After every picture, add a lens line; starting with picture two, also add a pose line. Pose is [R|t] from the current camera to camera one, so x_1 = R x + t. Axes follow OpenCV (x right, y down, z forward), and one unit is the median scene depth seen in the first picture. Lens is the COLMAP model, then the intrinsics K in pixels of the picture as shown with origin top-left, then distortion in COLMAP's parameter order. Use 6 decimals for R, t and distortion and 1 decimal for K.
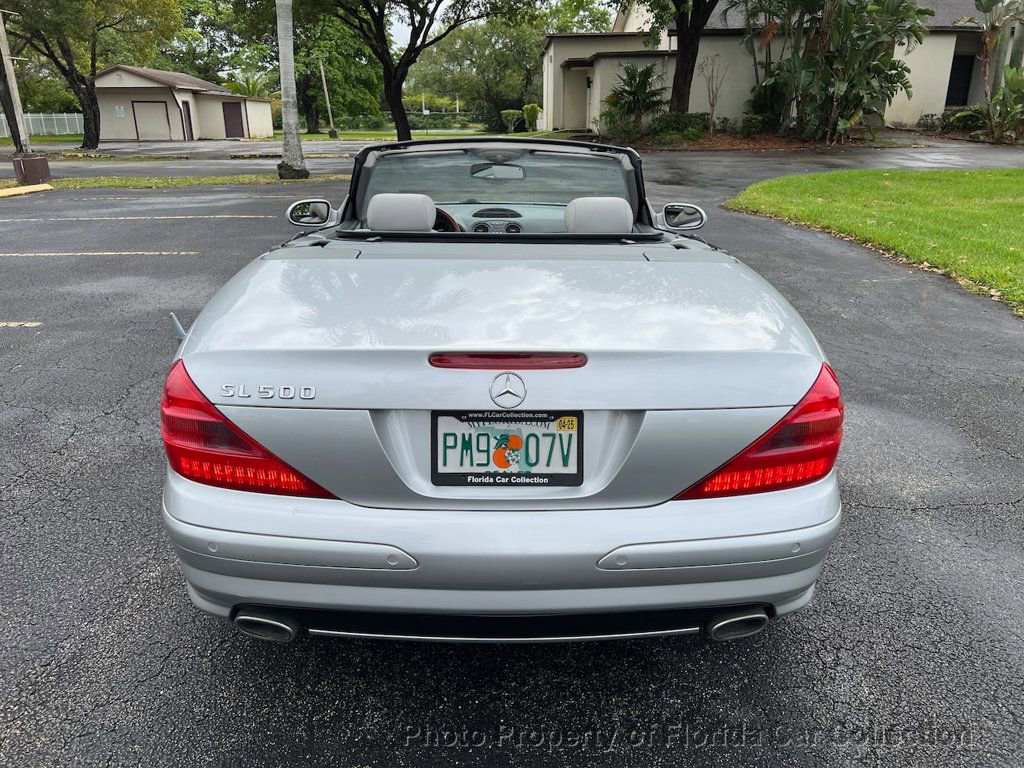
lens RADIAL K [[784.2, 0, 508.3], [0, 784.2, 373.8], [0, 0, 1]] dist [0.055881, -0.058191]
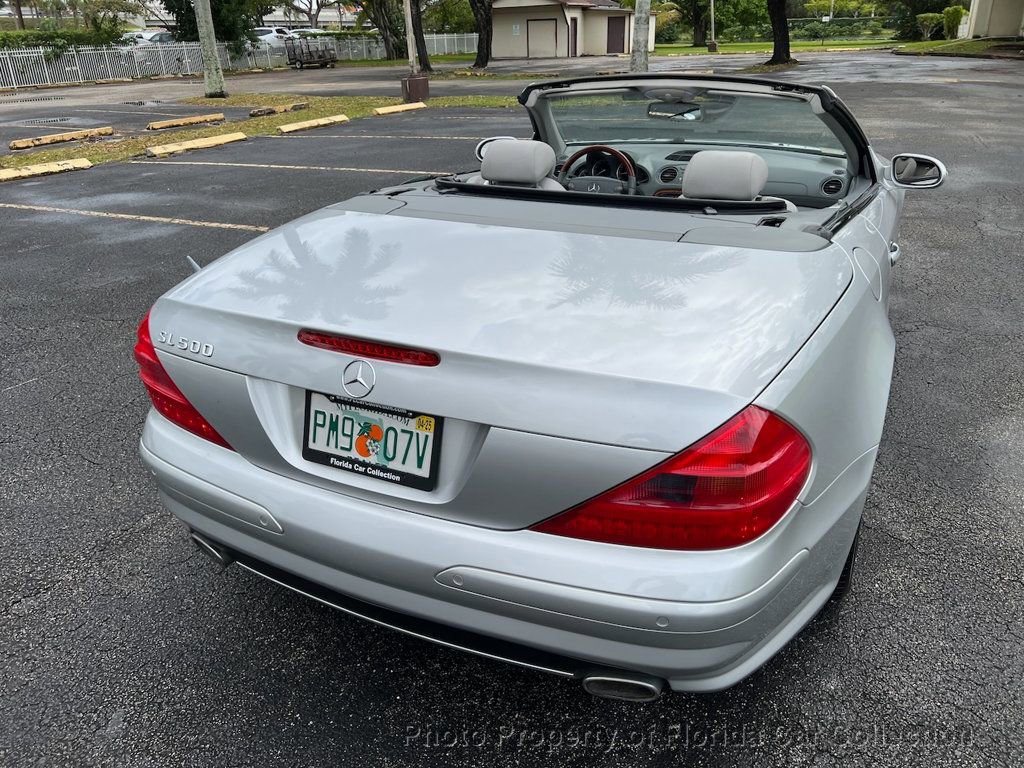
lens RADIAL K [[784.2, 0, 508.3], [0, 784.2, 373.8], [0, 0, 1]] dist [0.055881, -0.058191]
pose [[0.895834, 0.157579, -0.415512, 0.434210], [-0.116359, 0.985574, 0.122902, -0.096077], [0.428885, -0.061751, 0.901246, 0.173172]]
